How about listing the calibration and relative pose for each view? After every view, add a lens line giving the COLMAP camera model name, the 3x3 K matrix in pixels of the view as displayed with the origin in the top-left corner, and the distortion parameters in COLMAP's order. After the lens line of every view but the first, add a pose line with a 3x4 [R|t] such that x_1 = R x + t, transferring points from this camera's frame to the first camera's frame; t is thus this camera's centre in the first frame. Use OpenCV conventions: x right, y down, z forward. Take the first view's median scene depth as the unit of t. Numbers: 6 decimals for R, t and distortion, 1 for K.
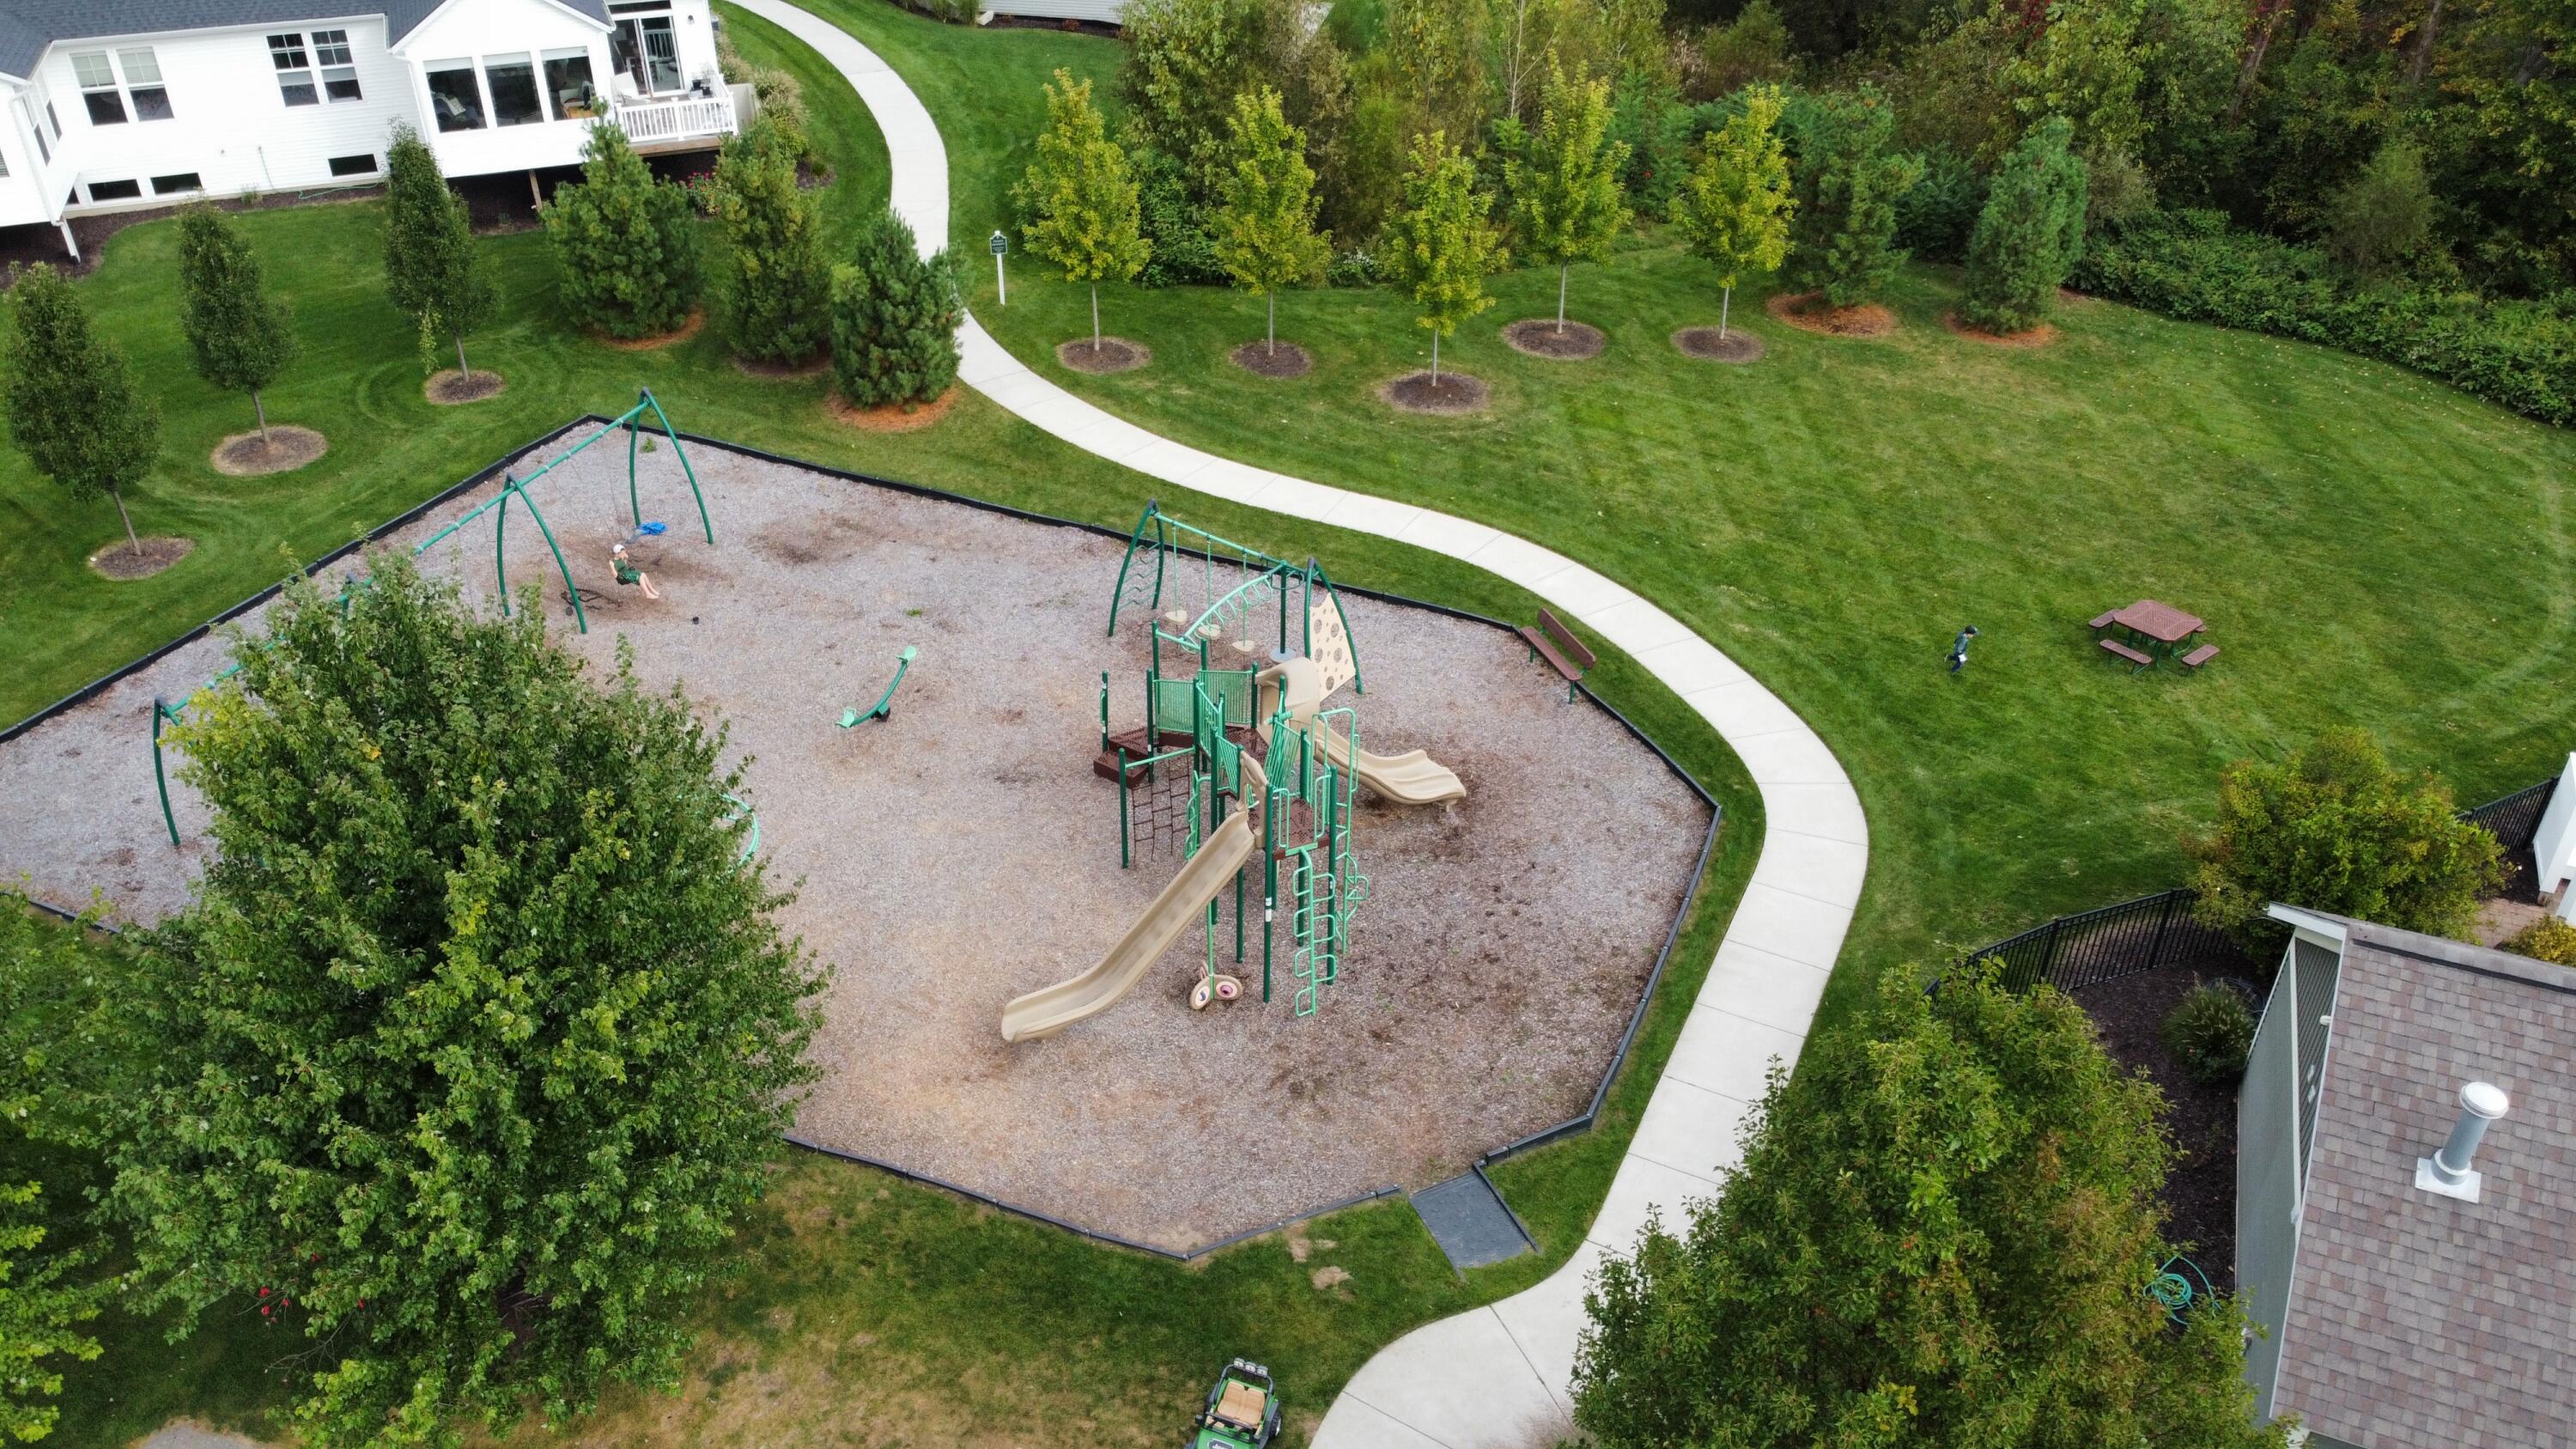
lens RADIAL K [[1936.9, 0, 1274.5], [0, 1936.9, 718.3], [0, 0, 1]] dist [0.006203, -0.014408]
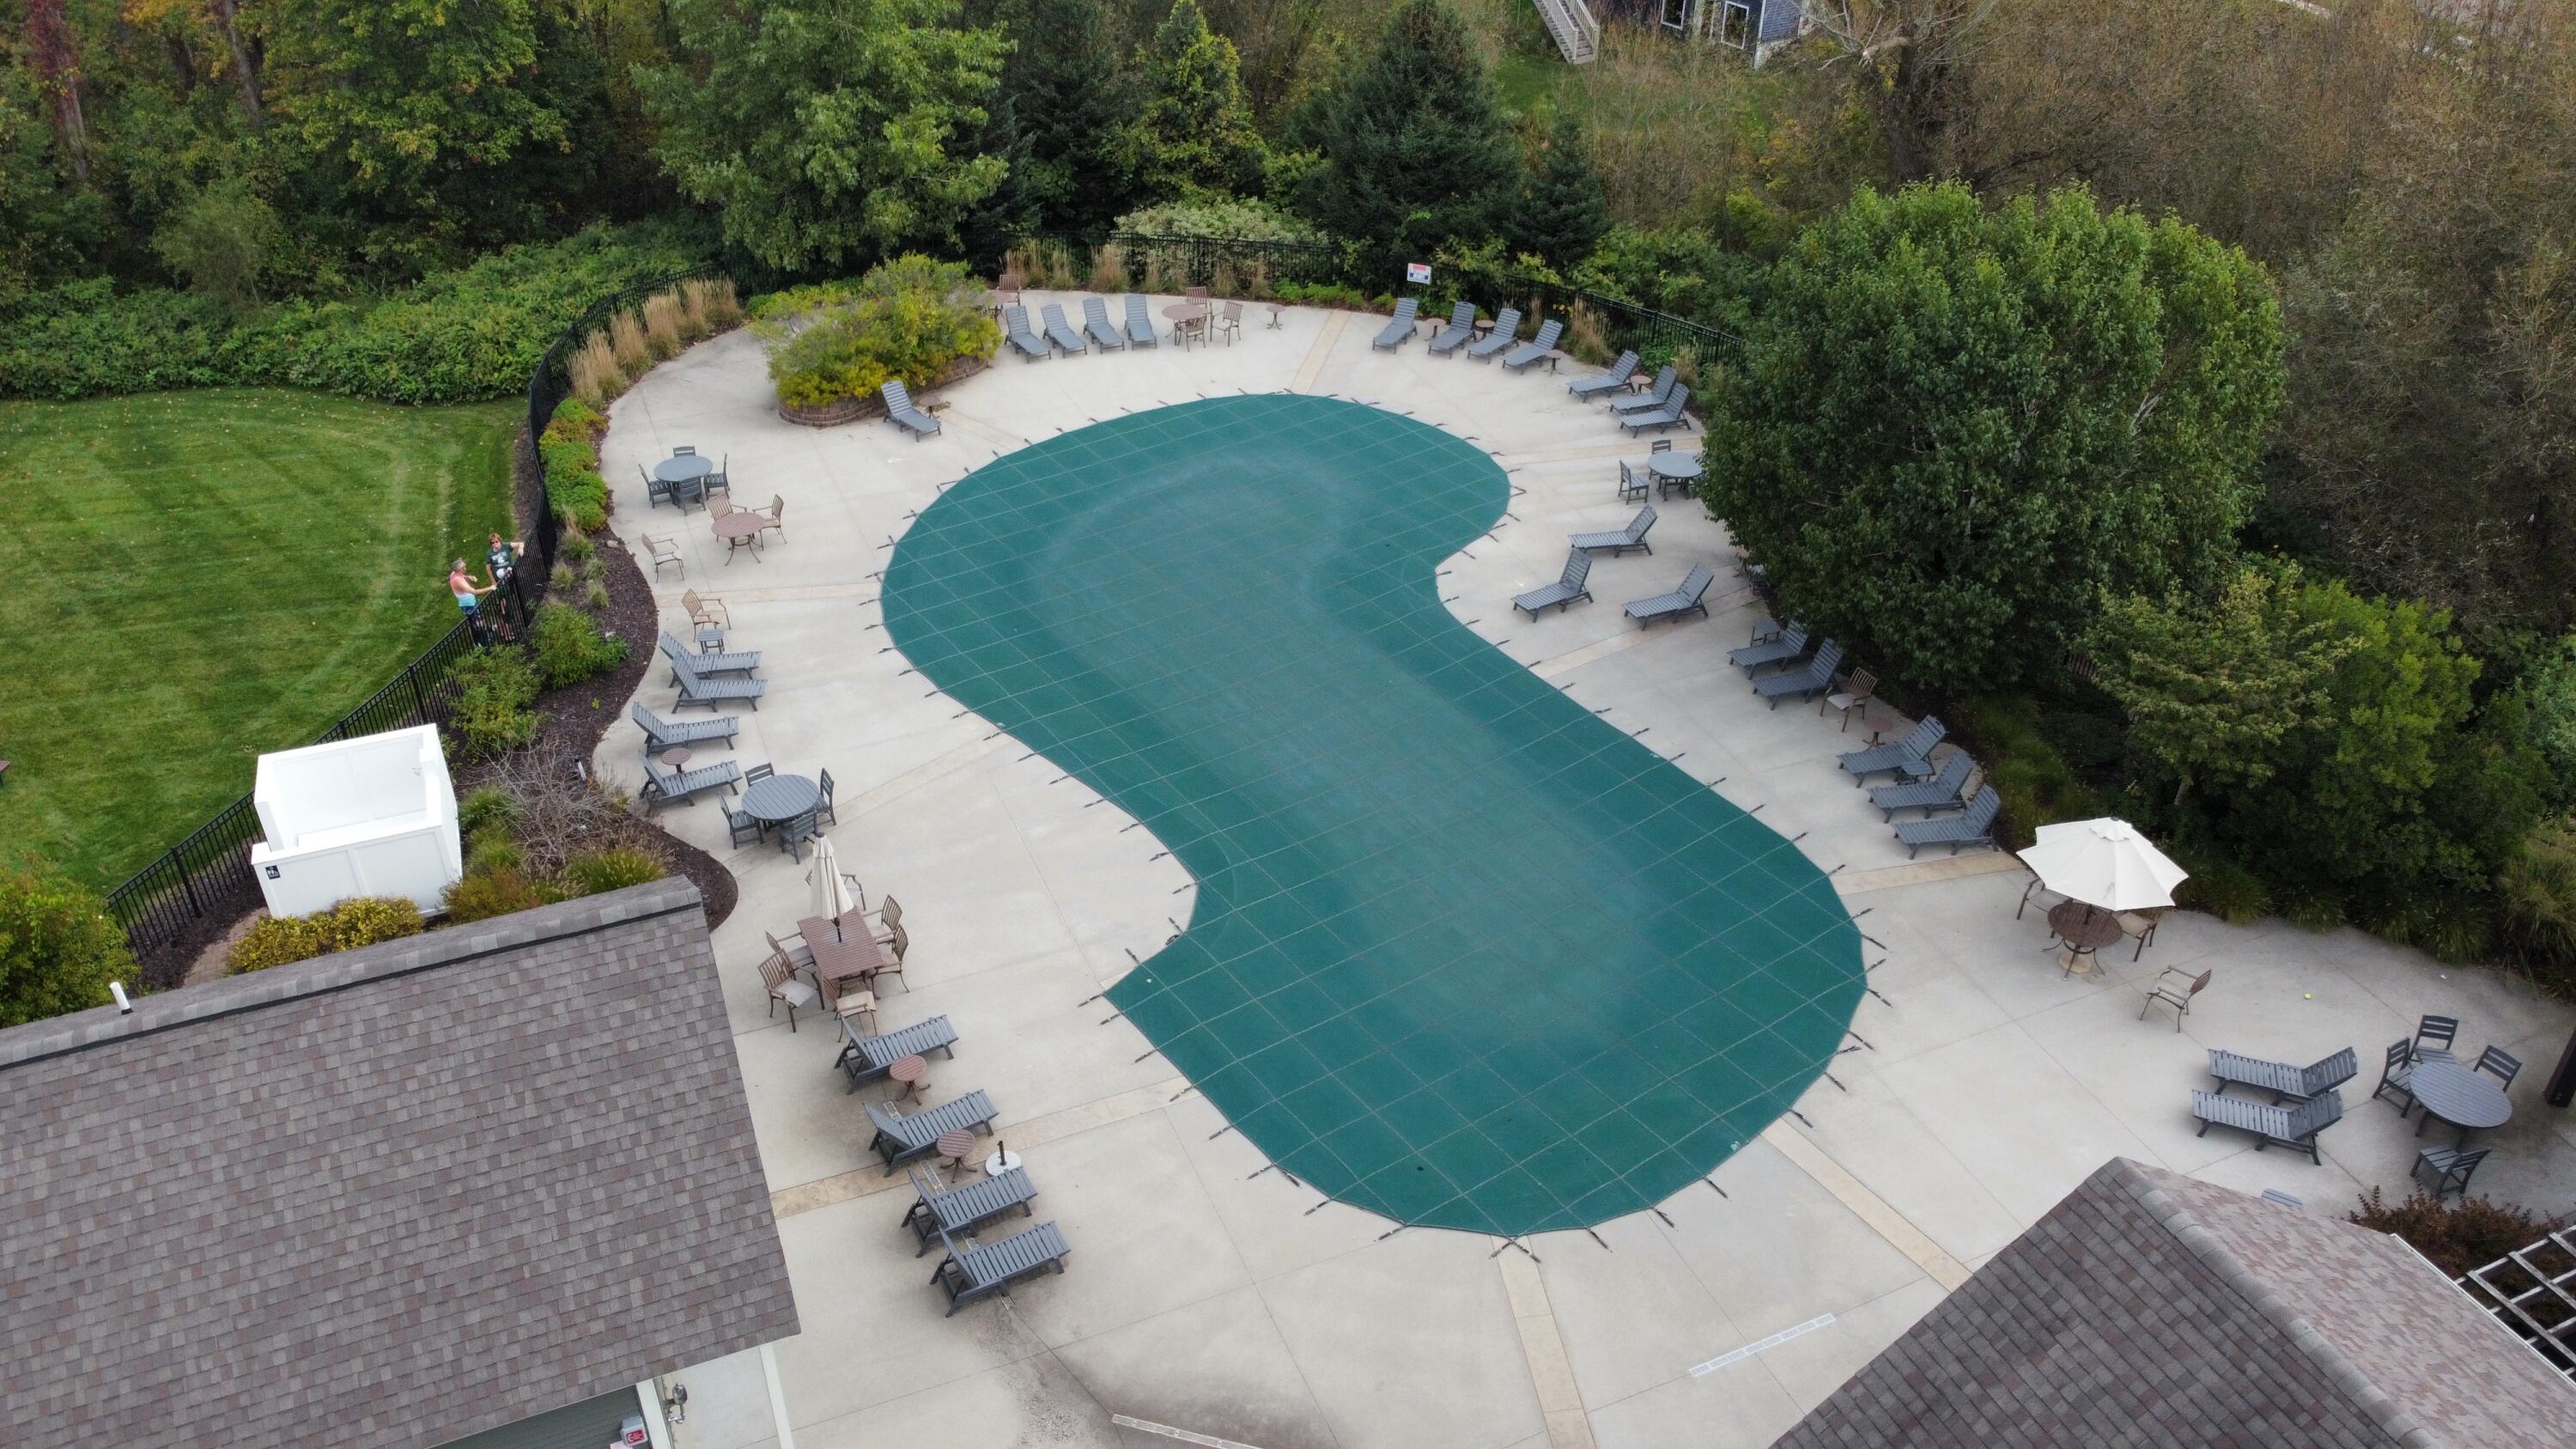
lens RADIAL K [[1936.9, 0, 1265.0], [0, 1936.9, 720.3], [0, 0, 1]] dist [0.006203, -0.014408]
pose [[0.702981, -0.386743, 0.596864, 0.277260], [0.387714, 0.911950, 0.134259, 0.045255], [-0.596234, 0.137031, 0.791030, -0.108078]]
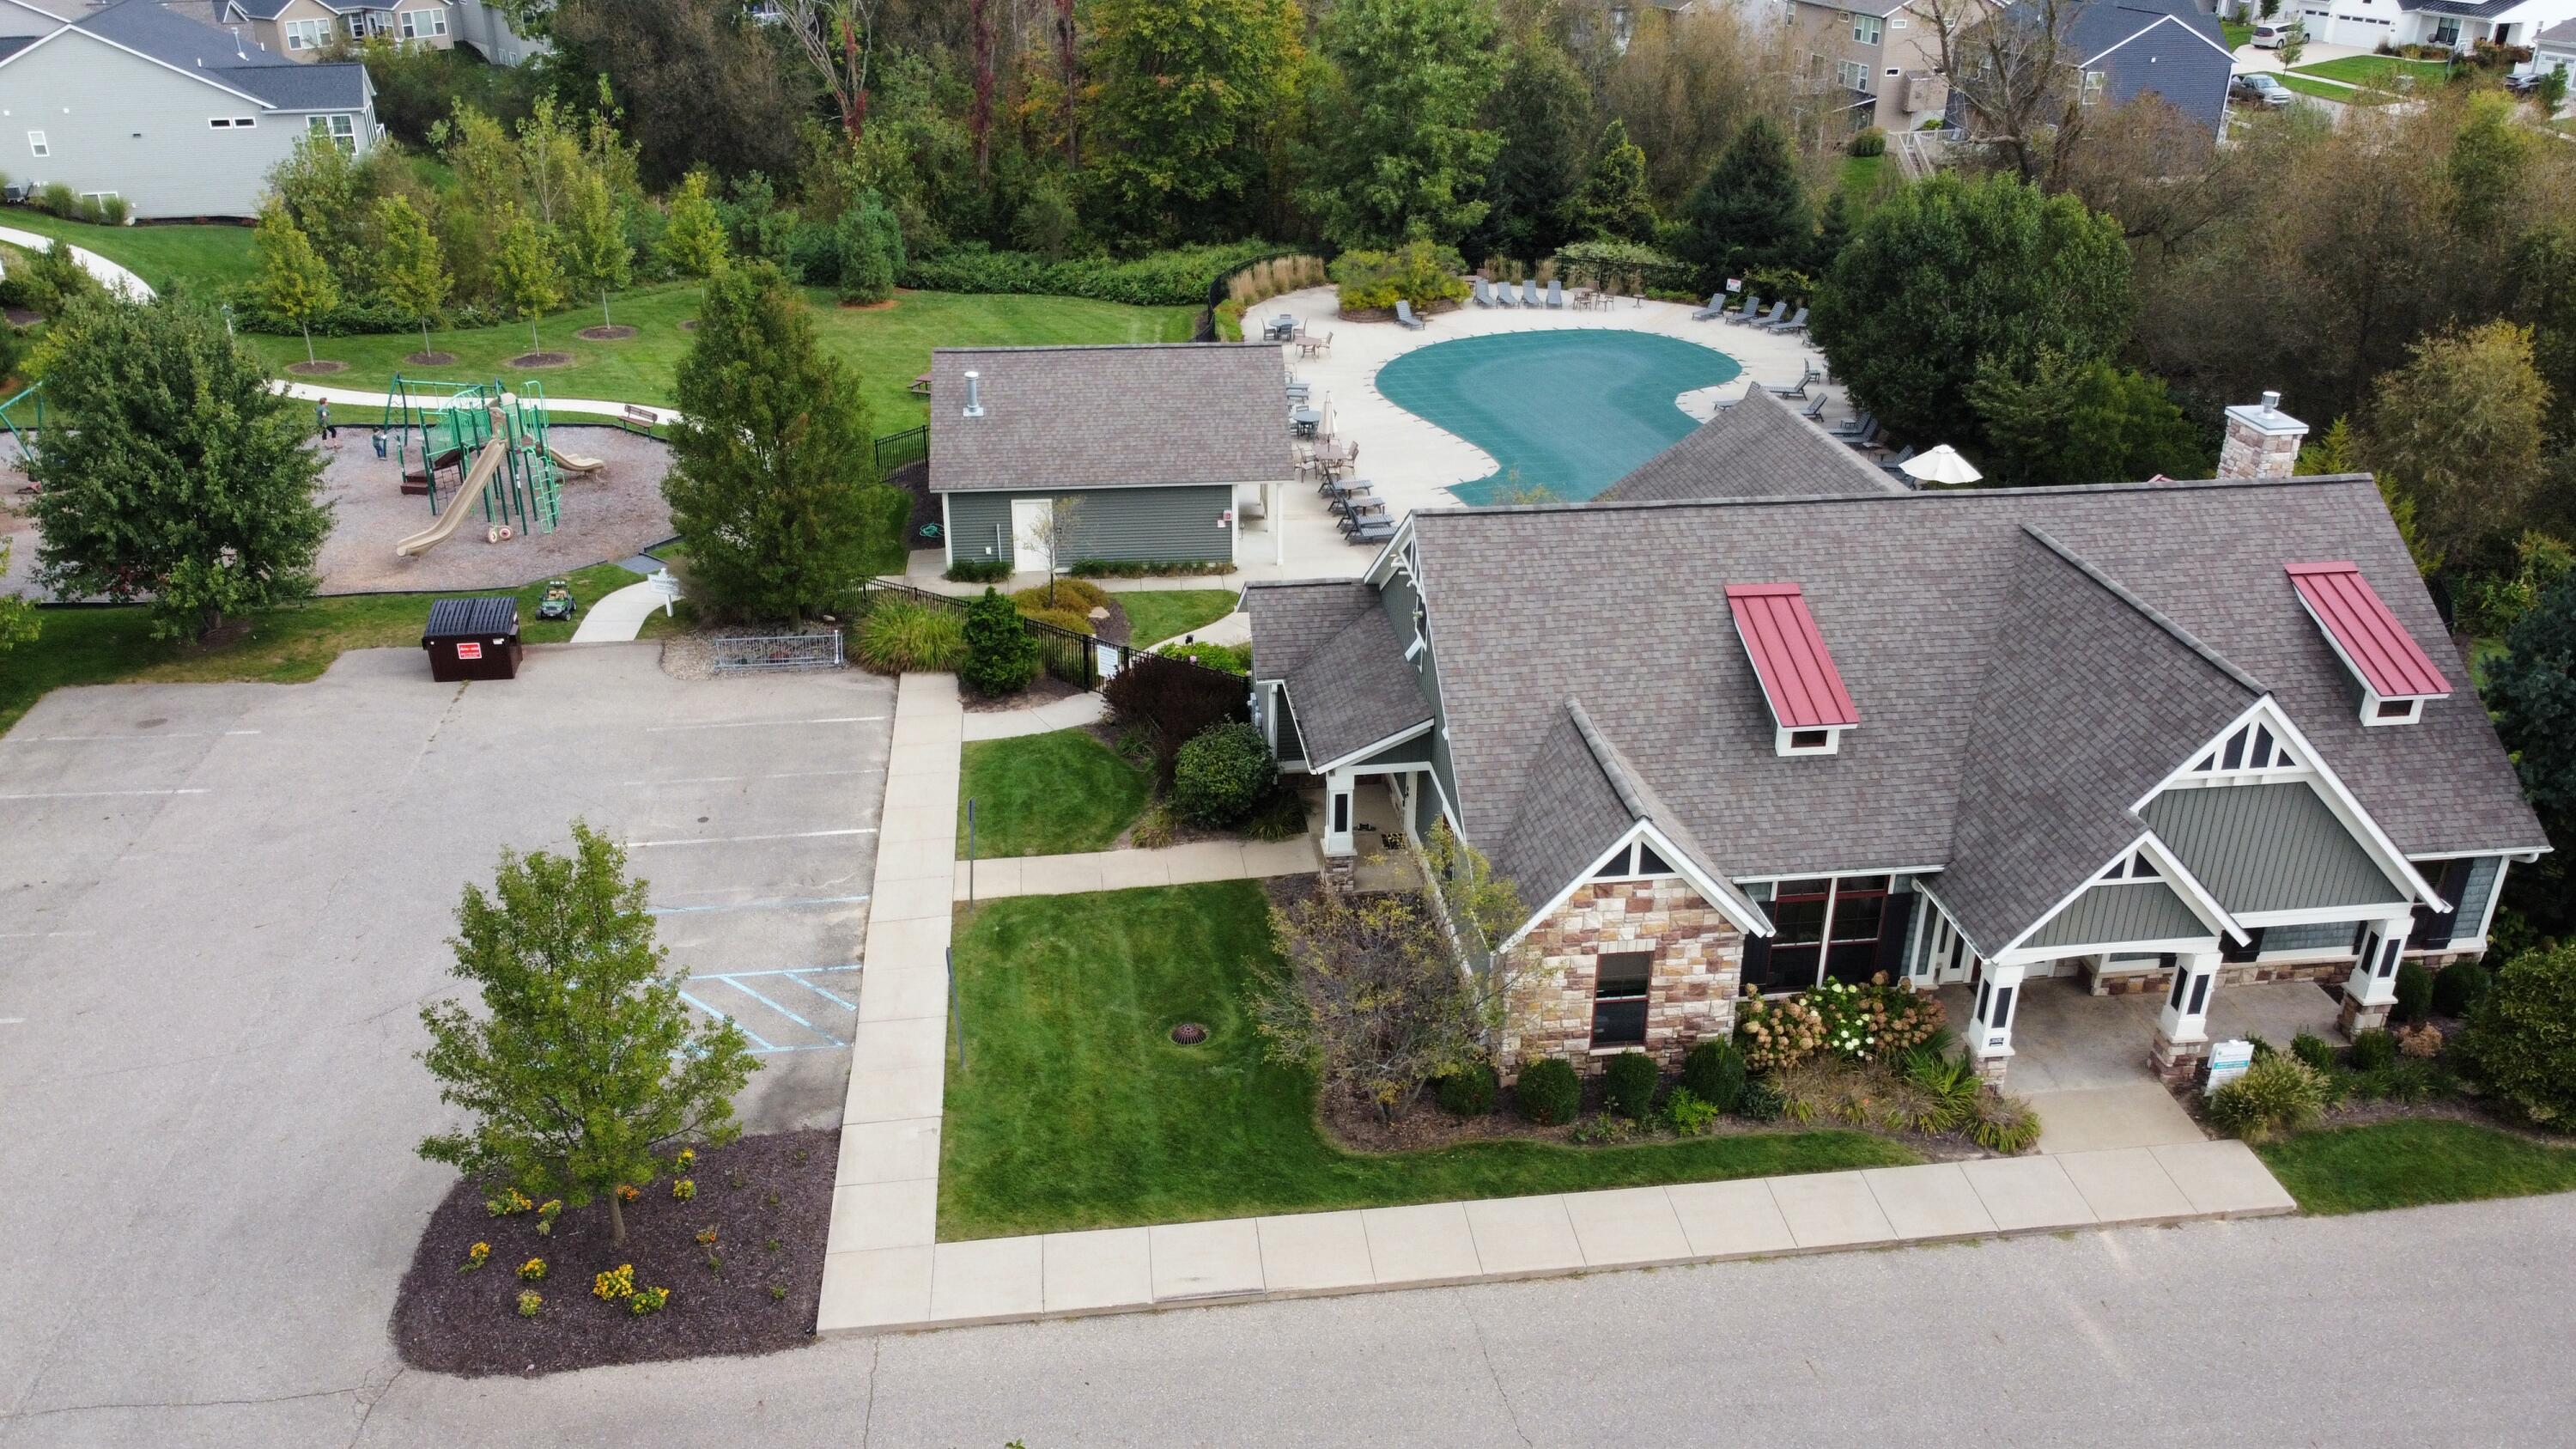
lens RADIAL K [[1936.9, 0, 1266.5], [0, 1936.9, 720.1], [0, 0, 1]] dist [0.006203, -0.014408]
pose [[0.882397, -0.198317, 0.426668, -0.139735], [0.255323, 0.963525, -0.080184, 0.428983], [-0.395203, 0.179693, 0.900847, -0.710481]]
